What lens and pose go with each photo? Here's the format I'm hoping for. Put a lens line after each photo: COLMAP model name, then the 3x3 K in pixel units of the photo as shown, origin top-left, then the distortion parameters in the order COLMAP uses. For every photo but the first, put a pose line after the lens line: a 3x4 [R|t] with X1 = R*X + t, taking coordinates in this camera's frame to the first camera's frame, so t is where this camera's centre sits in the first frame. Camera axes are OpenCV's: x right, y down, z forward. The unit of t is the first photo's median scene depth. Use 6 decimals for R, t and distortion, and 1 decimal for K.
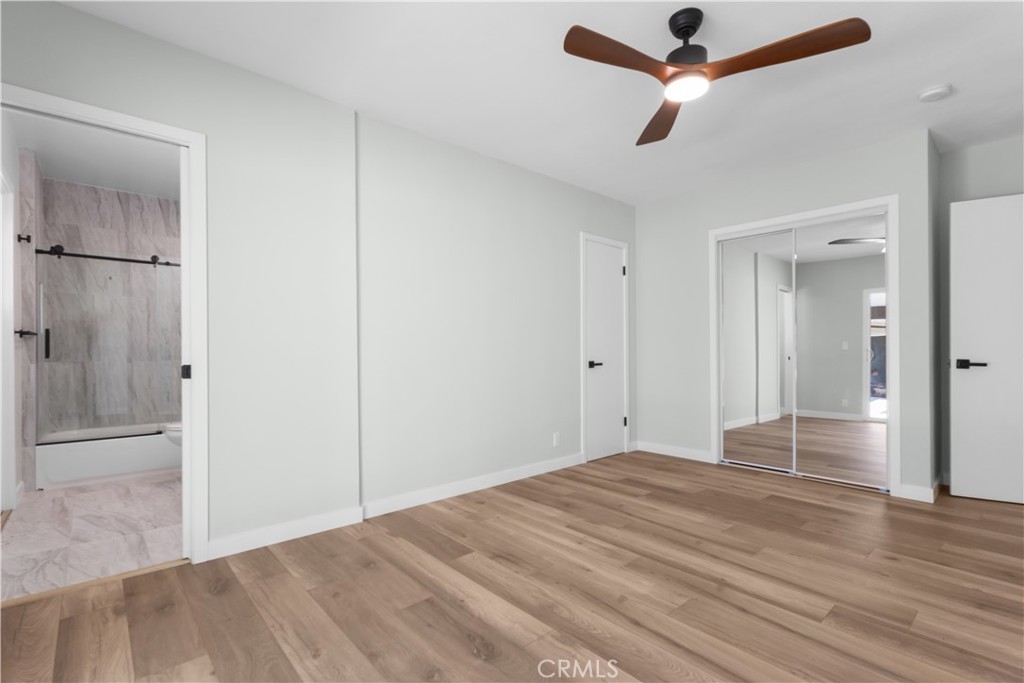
lens RADIAL K [[473.3, 0, 513.1], [0, 473.3, 348.0], [0, 0, 1]] dist [0.002245, 0.001588]
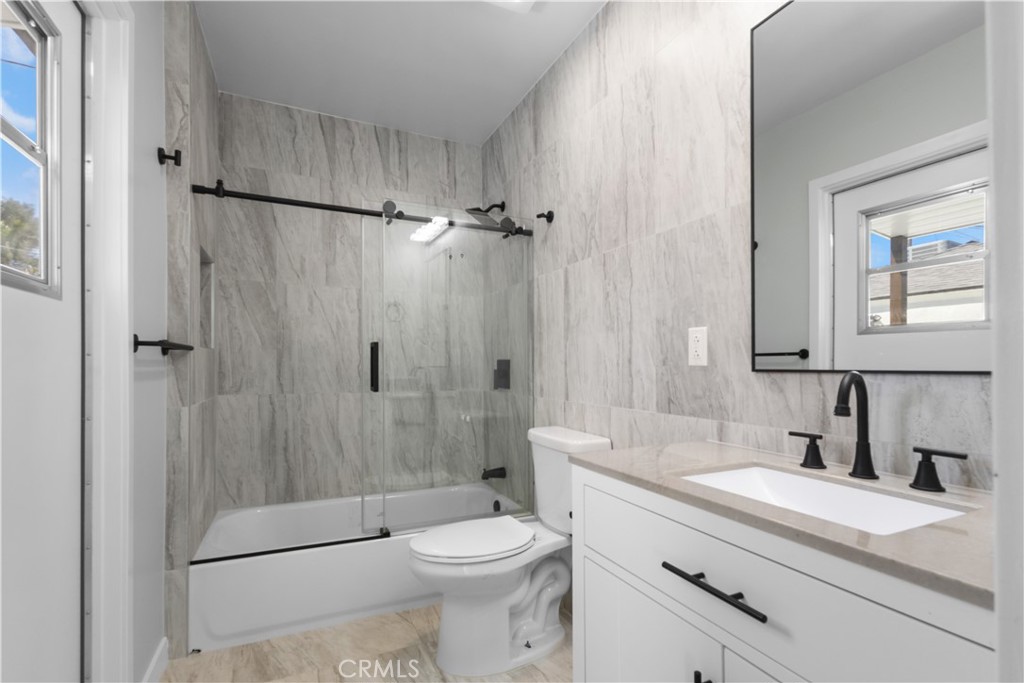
lens RADIAL K [[473.3, 0, 510.7], [0, 473.3, 359.6], [0, 0, 1]] dist [0.002245, 0.001588]
pose [[0.957798, -0.001007, -0.287439, -0.412080], [-0.001573, 0.999961, -0.008742, -0.009786], [0.287437, 0.008825, 0.957759, 0.477131]]
